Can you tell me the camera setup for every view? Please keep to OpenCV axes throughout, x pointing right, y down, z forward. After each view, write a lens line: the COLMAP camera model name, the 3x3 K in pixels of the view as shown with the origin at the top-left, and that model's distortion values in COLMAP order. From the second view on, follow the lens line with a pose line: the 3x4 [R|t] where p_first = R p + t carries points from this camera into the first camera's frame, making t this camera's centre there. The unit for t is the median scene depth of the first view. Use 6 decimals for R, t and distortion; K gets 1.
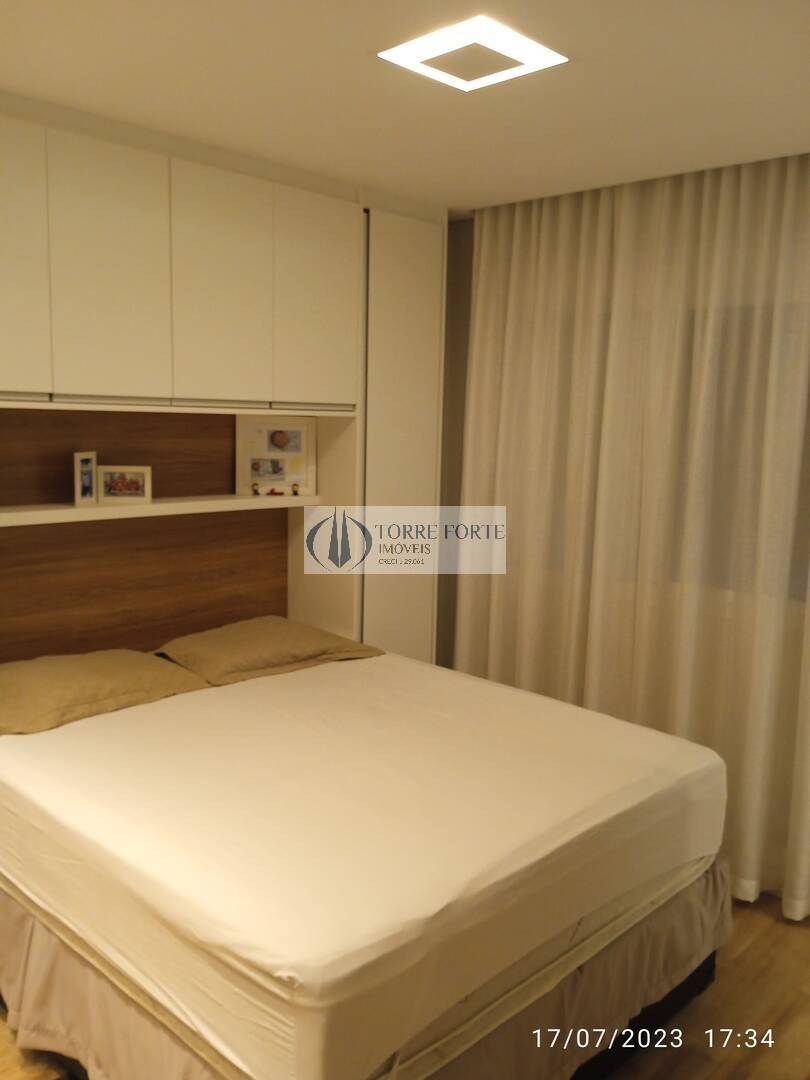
lens RADIAL K [[905.9, 0, 405.1], [0, 905.9, 535.5], [0, 0, 1]] dist [0.108232, -0.181903]
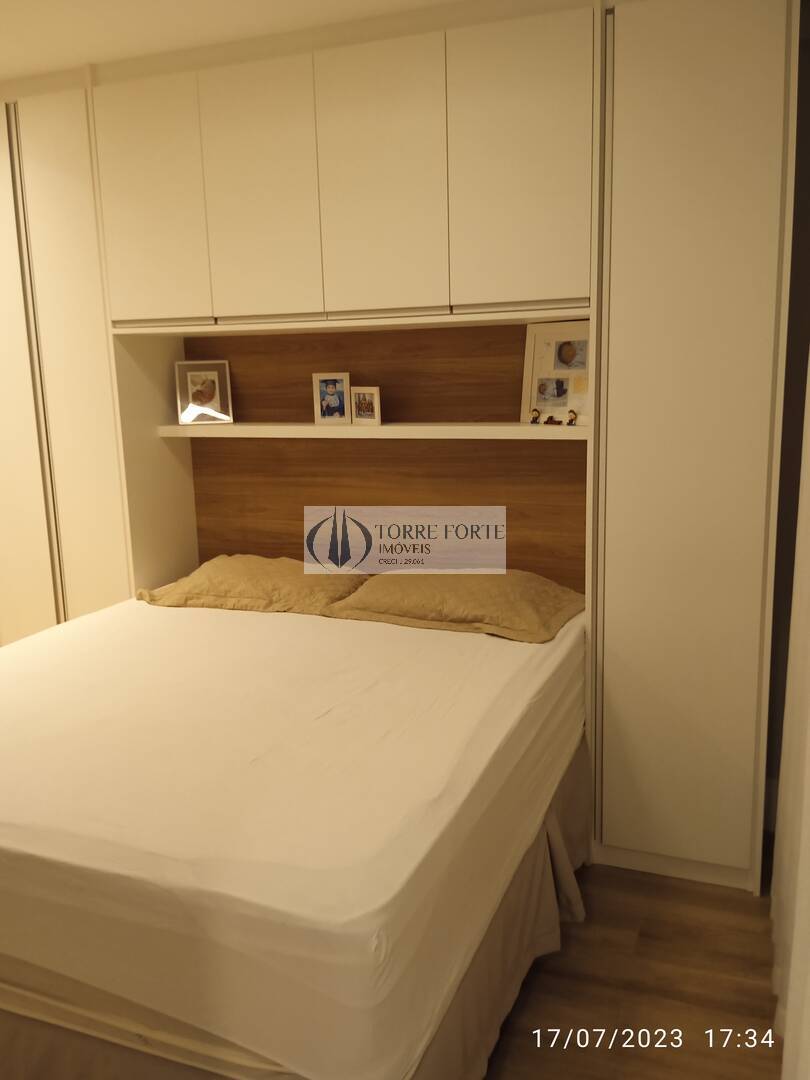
lens RADIAL K [[905.9, 0, 425.6], [0, 905.9, 527.1], [0, 0, 1]] dist [0.108232, -0.181903]
pose [[0.384030, 0.123392, -0.915039, 0.660857], [-0.087522, 0.991432, 0.096962, -0.026622], [0.919163, 0.042849, 0.391539, 0.697997]]
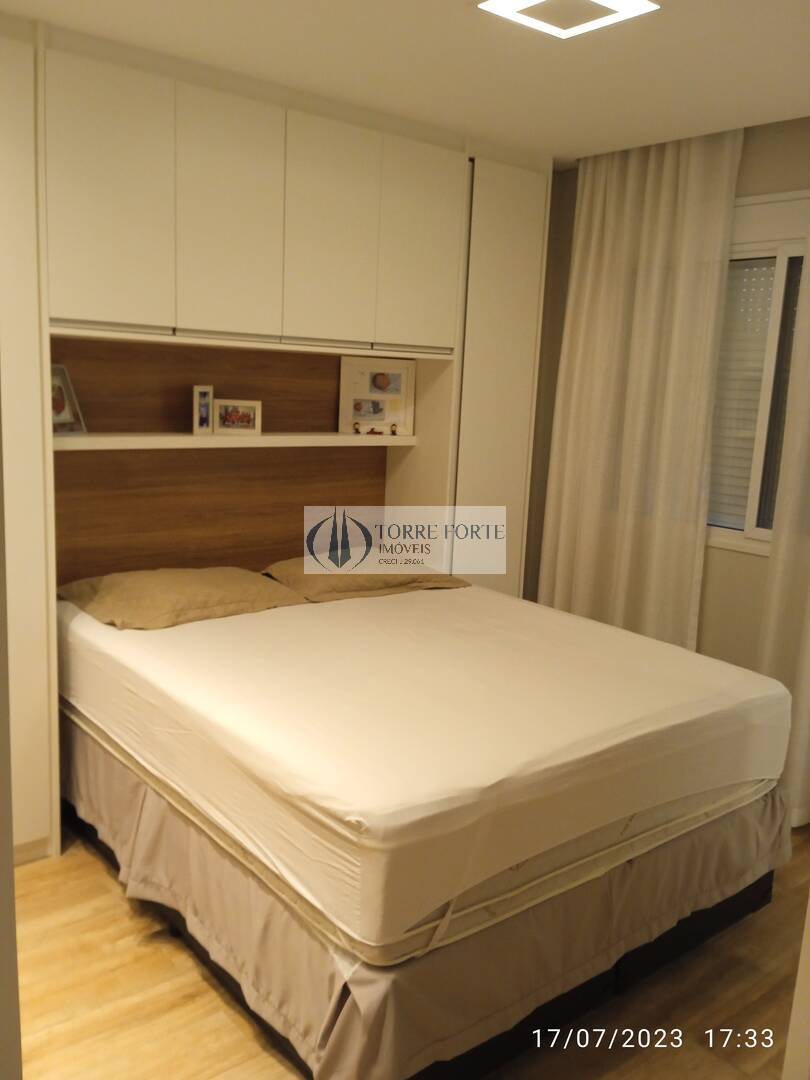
lens RADIAL K [[905.9, 0, 408.3], [0, 905.9, 529.6], [0, 0, 1]] dist [0.108232, -0.181903]
pose [[0.992462, 0.039742, -0.115929, 0.027294], [-0.036074, 0.998785, 0.033569, 0.035387], [0.117122, -0.029134, 0.992690, -0.059305]]
